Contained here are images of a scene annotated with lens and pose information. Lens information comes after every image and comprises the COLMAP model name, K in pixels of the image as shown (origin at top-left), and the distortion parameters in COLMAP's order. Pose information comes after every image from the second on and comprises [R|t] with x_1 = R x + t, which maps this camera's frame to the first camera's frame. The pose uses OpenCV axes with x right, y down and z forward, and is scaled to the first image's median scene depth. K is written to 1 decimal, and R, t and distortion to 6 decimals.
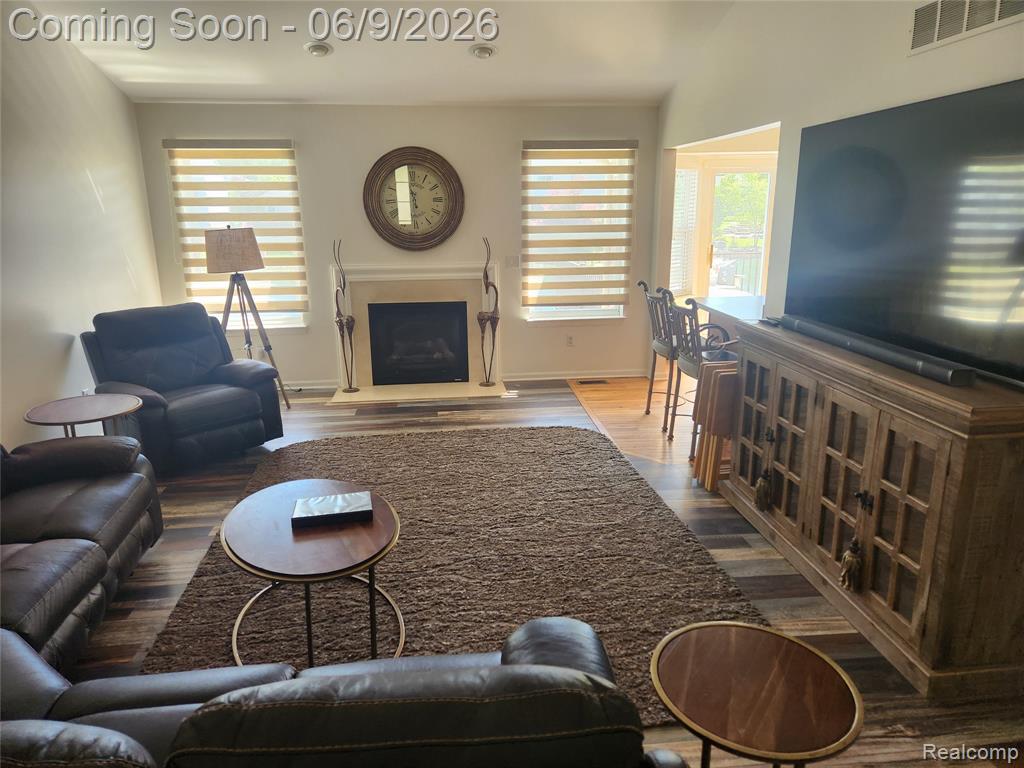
lens RADIAL K [[689.9, 0, 514.4], [0, 689.9, 374.3], [0, 0, 1]] dist [0.064372, -0.052742]
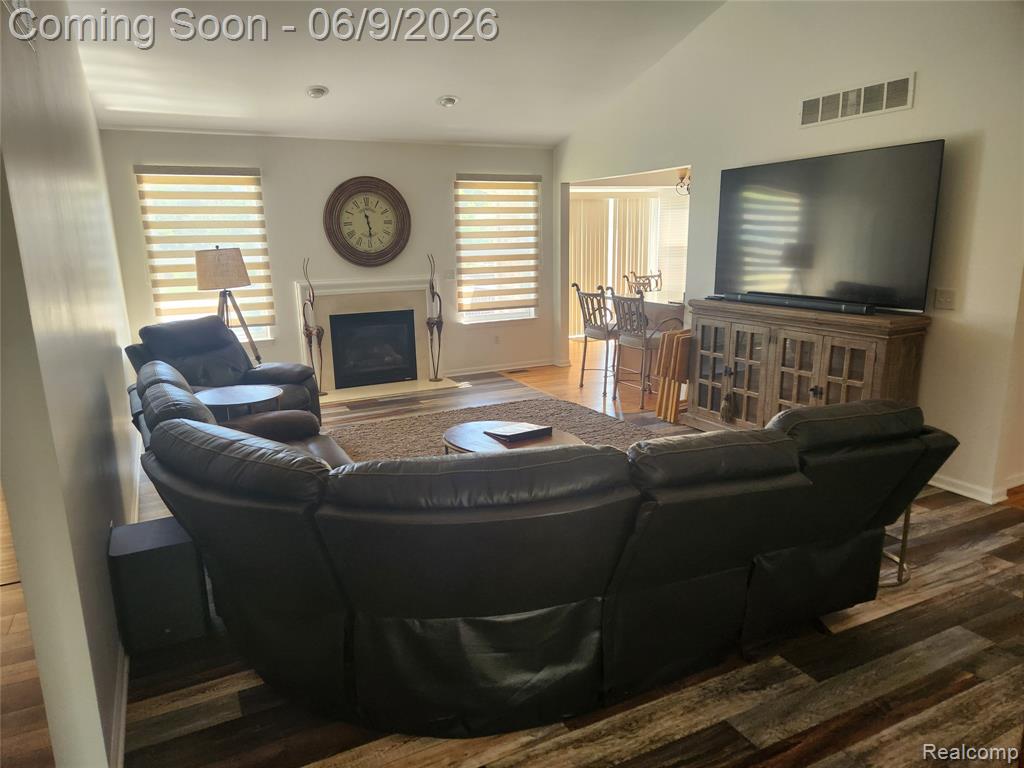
lens RADIAL K [[689.9, 0, 505.1], [0, 689.9, 392.0], [0, 0, 1]] dist [0.064372, -0.052742]
pose [[0.935555, -0.087682, 0.342124, -0.358373], [0.094414, 0.995528, -0.003040, 0.053599], [-0.340328, 0.035146, 0.939650, -0.149386]]
